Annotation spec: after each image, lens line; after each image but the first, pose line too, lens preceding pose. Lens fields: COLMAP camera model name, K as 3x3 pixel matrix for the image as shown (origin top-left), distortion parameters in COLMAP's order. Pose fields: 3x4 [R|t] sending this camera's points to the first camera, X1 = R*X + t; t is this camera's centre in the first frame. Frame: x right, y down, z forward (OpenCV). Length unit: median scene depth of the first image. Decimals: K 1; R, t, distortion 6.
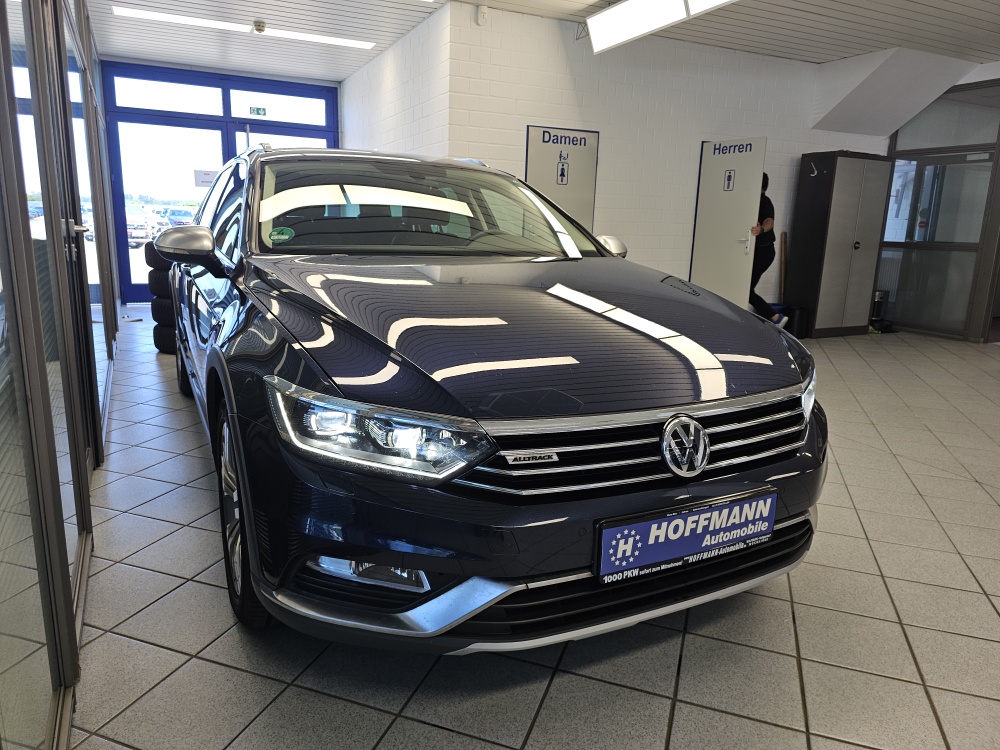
lens RADIAL K [[669.7, 0, 509.6], [0, 669.7, 364.7], [0, 0, 1]] dist [0.067258, -0.071809]
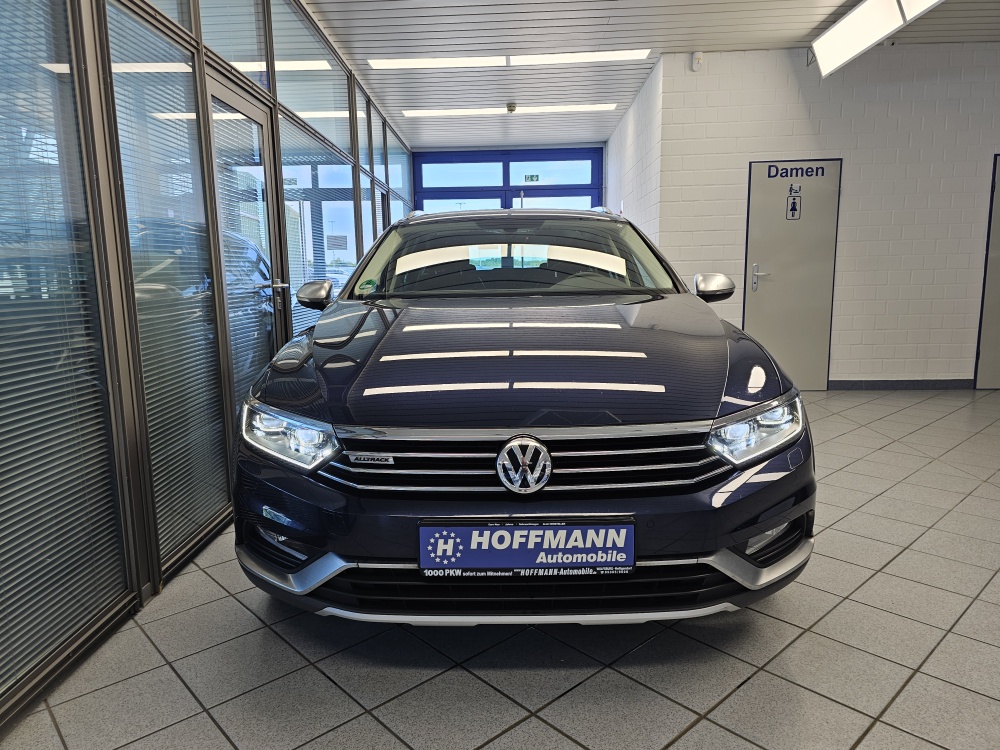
lens RADIAL K [[677.1, 0, 504.2], [0, 677.1, 369.6], [0, 0, 1]] dist [0.071984, -0.071923]
pose [[0.884810, 0.022635, -0.465401, 0.717744], [-0.052769, 0.997261, -0.051822, 0.025952], [0.462954, 0.070411, 0.883581, 0.015611]]
